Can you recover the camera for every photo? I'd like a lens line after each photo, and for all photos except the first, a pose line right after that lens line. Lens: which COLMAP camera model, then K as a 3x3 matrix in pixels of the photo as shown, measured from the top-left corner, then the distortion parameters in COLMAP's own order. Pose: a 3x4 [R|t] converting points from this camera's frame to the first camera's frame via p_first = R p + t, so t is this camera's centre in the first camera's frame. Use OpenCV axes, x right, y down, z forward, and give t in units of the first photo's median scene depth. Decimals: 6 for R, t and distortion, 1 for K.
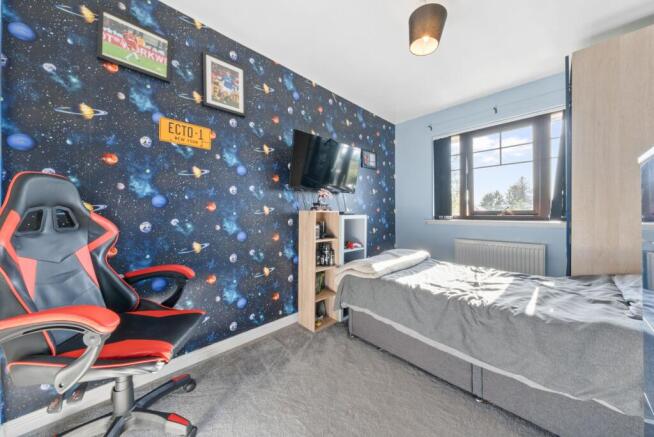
lens RADIAL K [[224.3, 0, 327.5], [0, 224.3, 212.0], [0, 0, 1]] dist [0.000000, 0.000535]
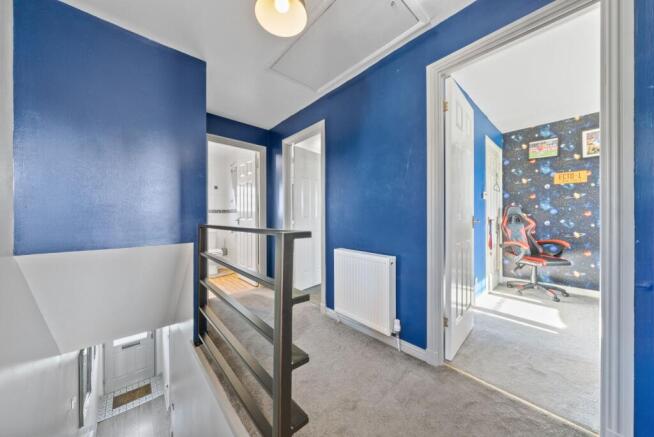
lens RADIAL K [[224.3, 0, 323.2], [0, 224.3, 217.1], [0, 0, 1]] dist [0.000000, 0.000535]
pose [[-0.027292, -0.001216, -0.999627, 1.411044], [0.005919, 0.999982, -0.001378, -0.005545], [0.999610, -0.005955, -0.027284, -1.127904]]
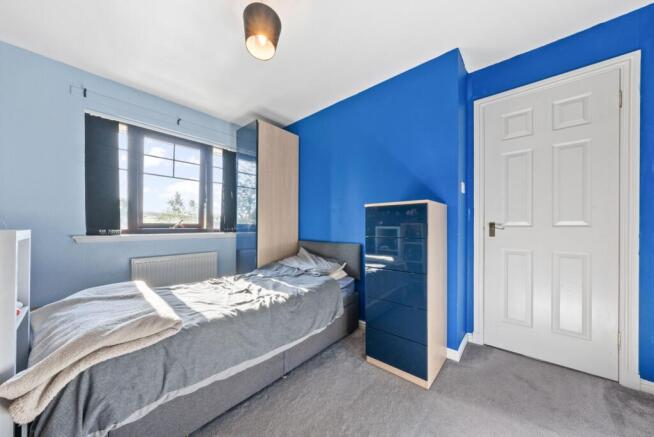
lens RADIAL K [[224.3, 0, 331.0], [0, 224.3, 225.4], [0, 0, 1]] dist [0.000000, 0.000535]
pose [[-0.095524, 0.004868, 0.995415, -0.921350], [-0.007493, 0.999956, -0.005609, 0.006067], [-0.995399, -0.007995, -0.095483, 1.354912]]
